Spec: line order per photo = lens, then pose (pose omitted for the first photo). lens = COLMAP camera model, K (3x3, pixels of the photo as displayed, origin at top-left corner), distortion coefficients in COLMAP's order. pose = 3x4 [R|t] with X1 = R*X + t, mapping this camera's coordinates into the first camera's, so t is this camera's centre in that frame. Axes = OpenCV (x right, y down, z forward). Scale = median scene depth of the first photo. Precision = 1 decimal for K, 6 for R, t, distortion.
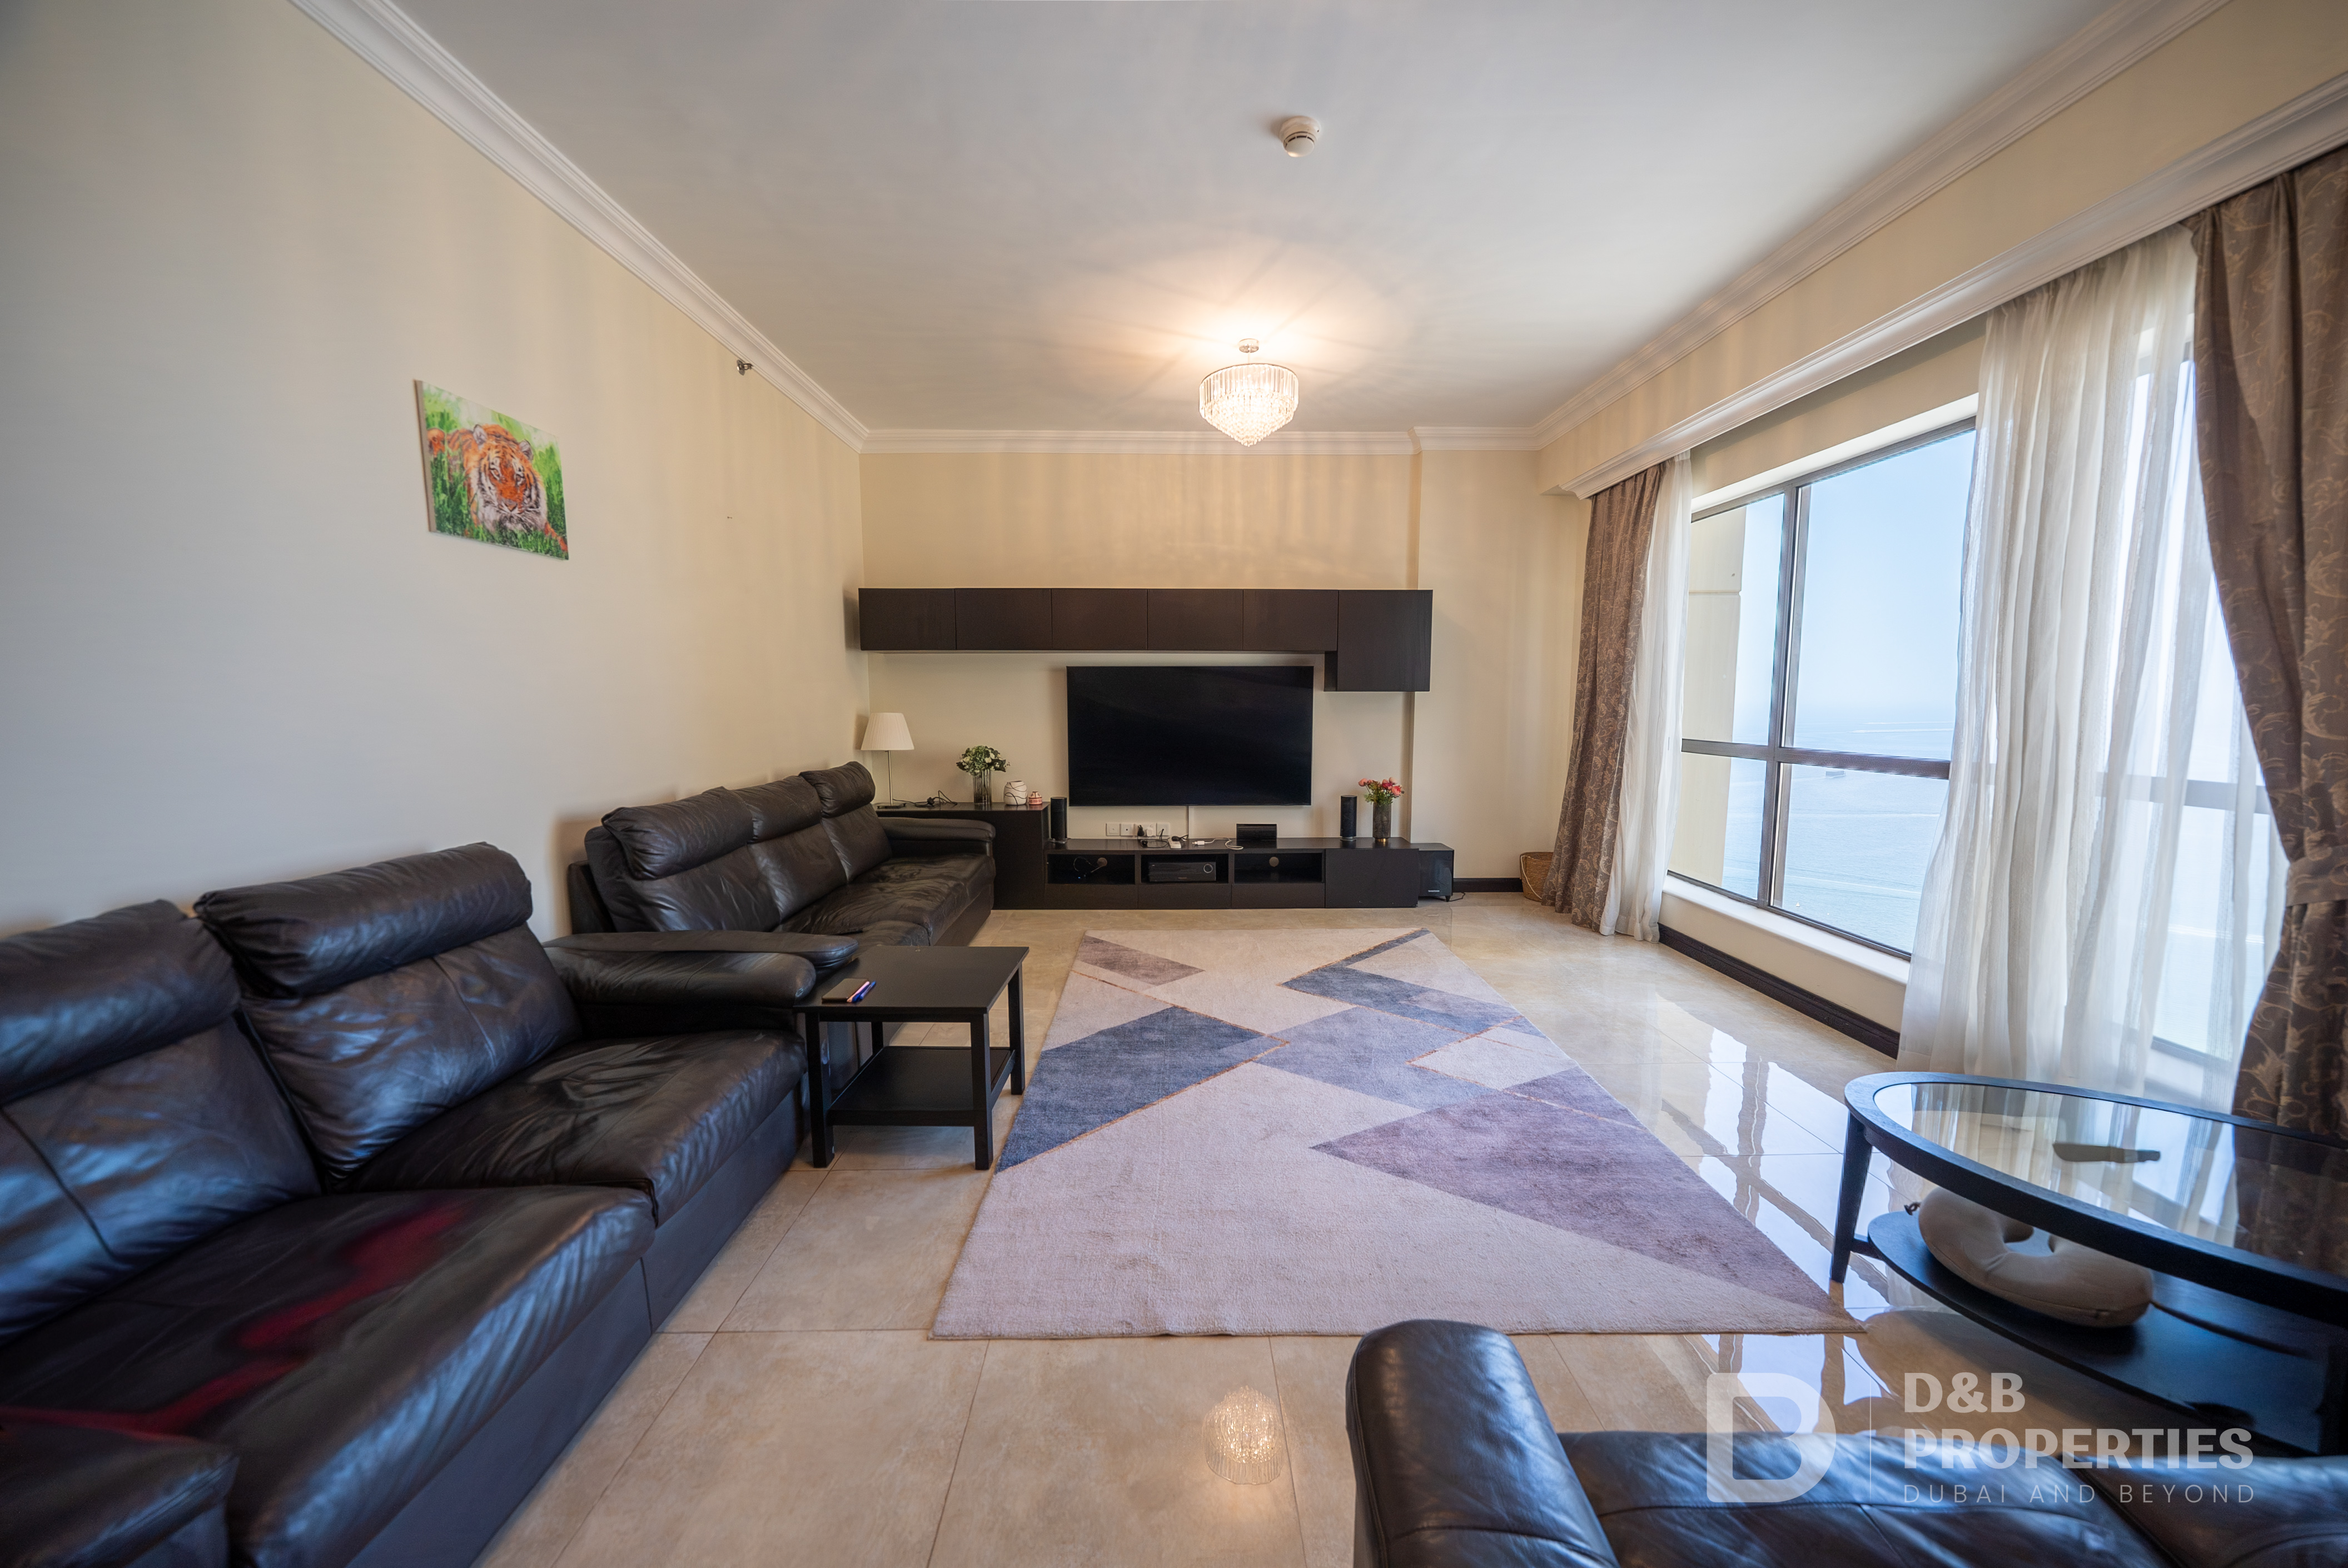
lens RADIAL K [[802.0, 0, 1180.4], [0, 802.0, 782.4], [0, 0, 1]] dist [-0.003978, -0.000470]
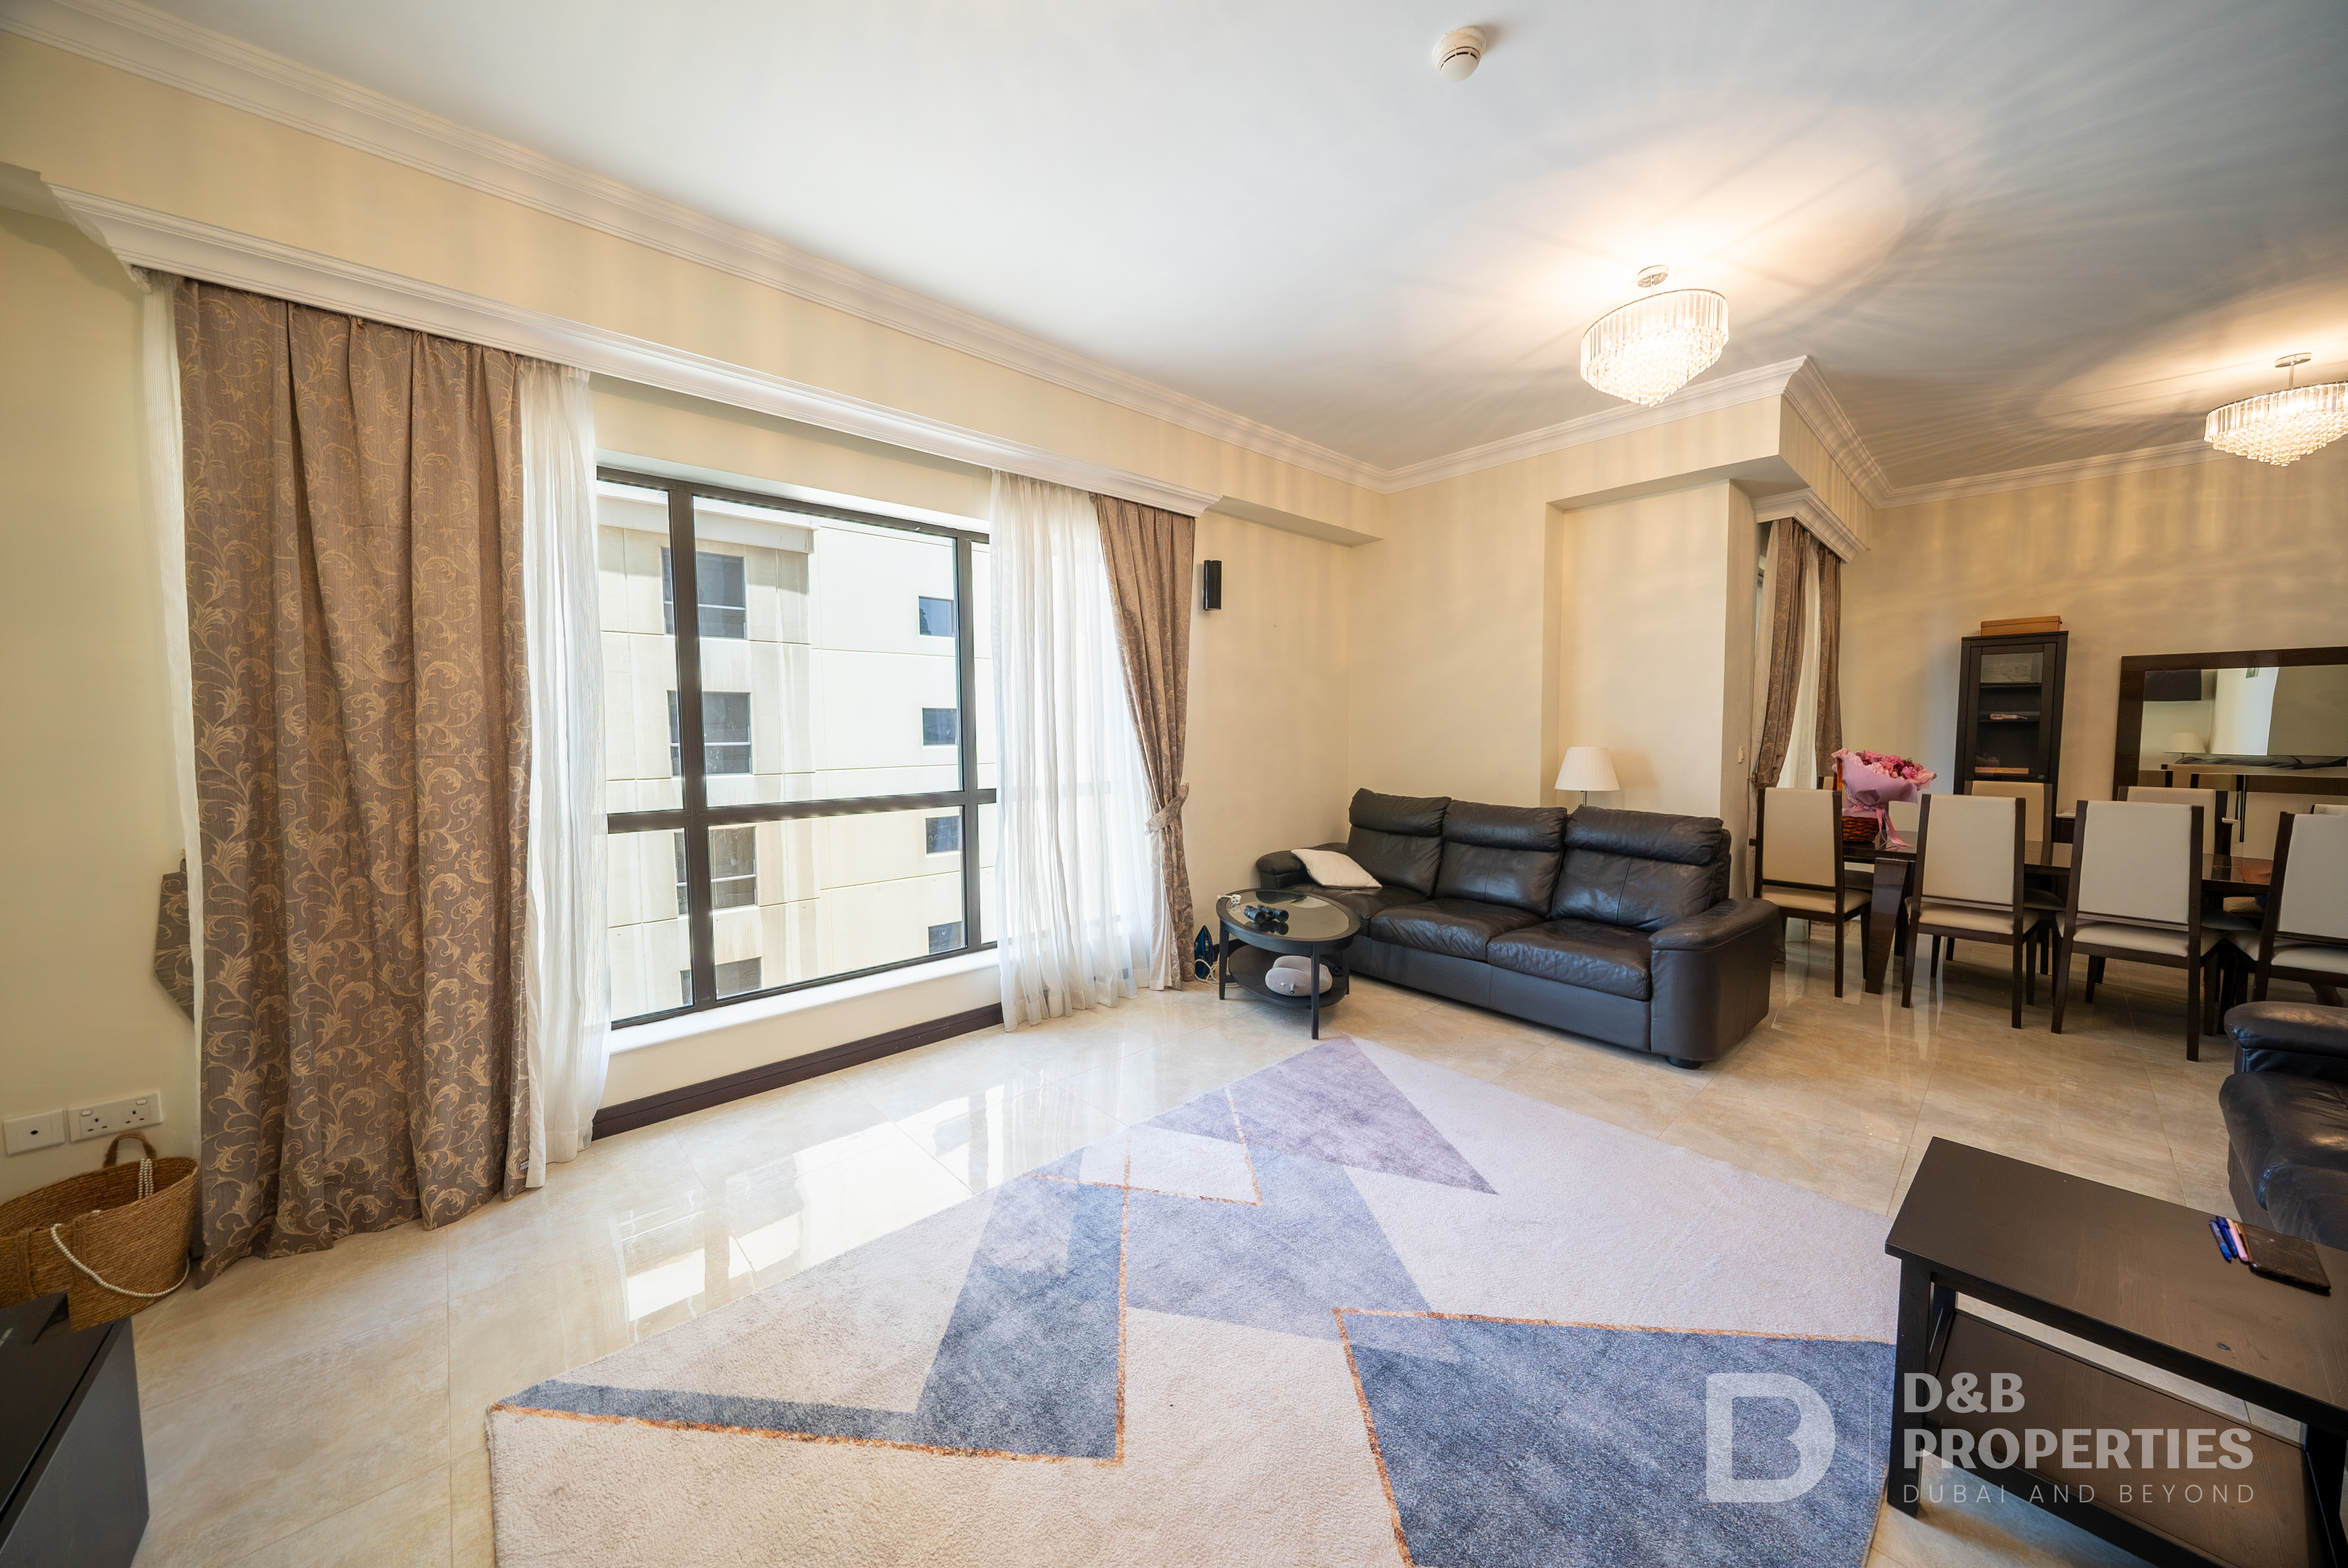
lens RADIAL K [[801.9, 0, 1181.8], [0, 801.9, 776.3], [0, 0, 1]] dist [-0.003978, -0.000470]
pose [[-0.664102, -0.036797, 0.746735, -0.212530], [0.091343, 0.987313, 0.129886, -0.156510], [-0.742041, 0.154467, -0.652316, 1.321984]]
